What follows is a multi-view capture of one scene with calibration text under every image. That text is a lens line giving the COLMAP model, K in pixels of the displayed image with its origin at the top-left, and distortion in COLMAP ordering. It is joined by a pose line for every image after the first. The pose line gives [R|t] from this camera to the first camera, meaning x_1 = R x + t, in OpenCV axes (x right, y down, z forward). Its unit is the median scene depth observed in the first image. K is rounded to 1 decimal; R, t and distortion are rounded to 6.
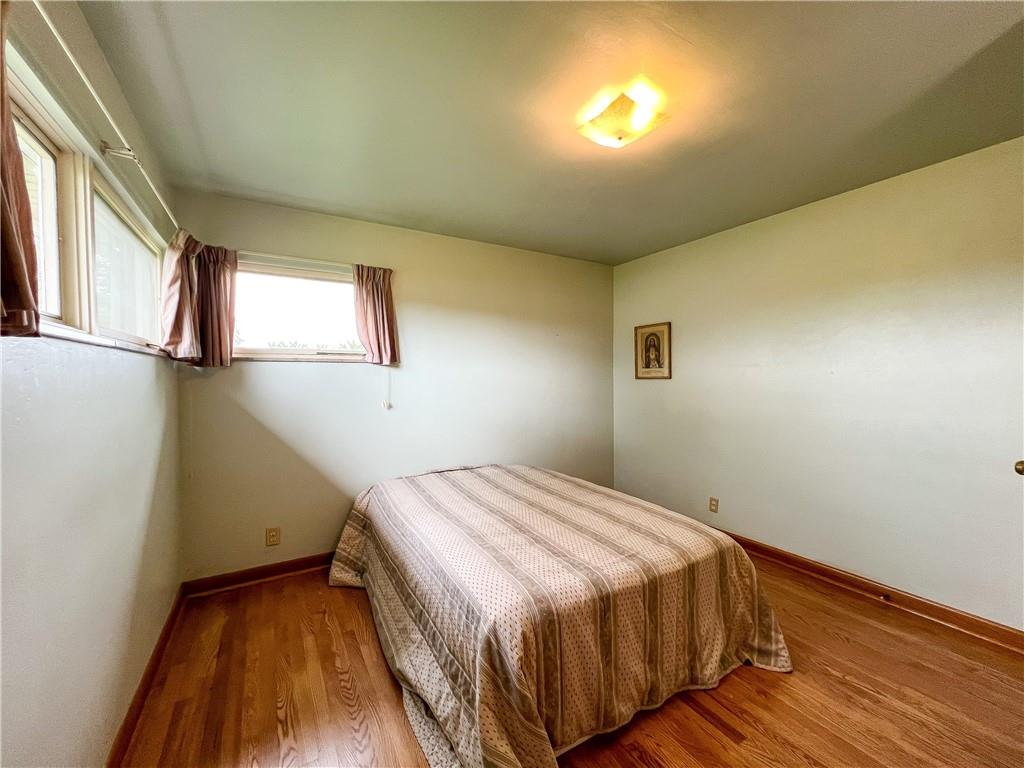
lens RADIAL K [[406.1, 0, 511.5], [0, 406.1, 388.3], [0, 0, 1]] dist [-0.016775, 0.000031]
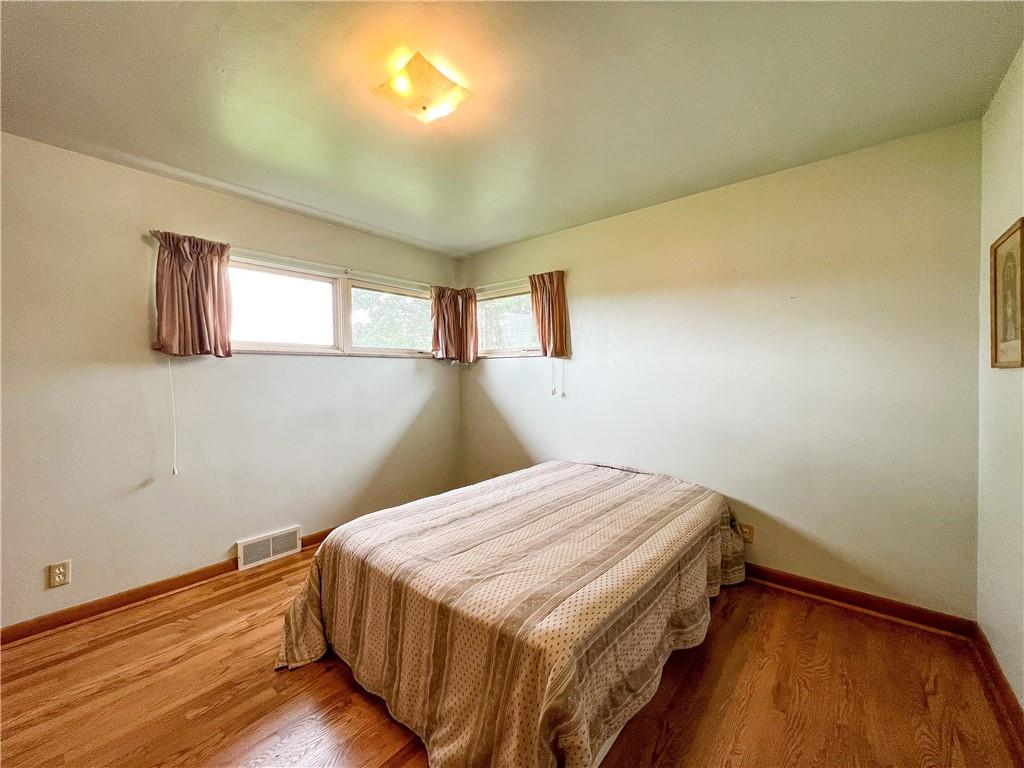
lens RADIAL K [[411.0, 0, 510.9], [0, 411.0, 382.8], [0, 0, 1]] dist [-0.002773, 0.000198]
pose [[0.315405, 0.018500, -0.948777, 0.839593], [-0.029041, 0.999530, 0.009836, 0.006324], [0.948513, 0.024451, 0.315794, 0.604291]]
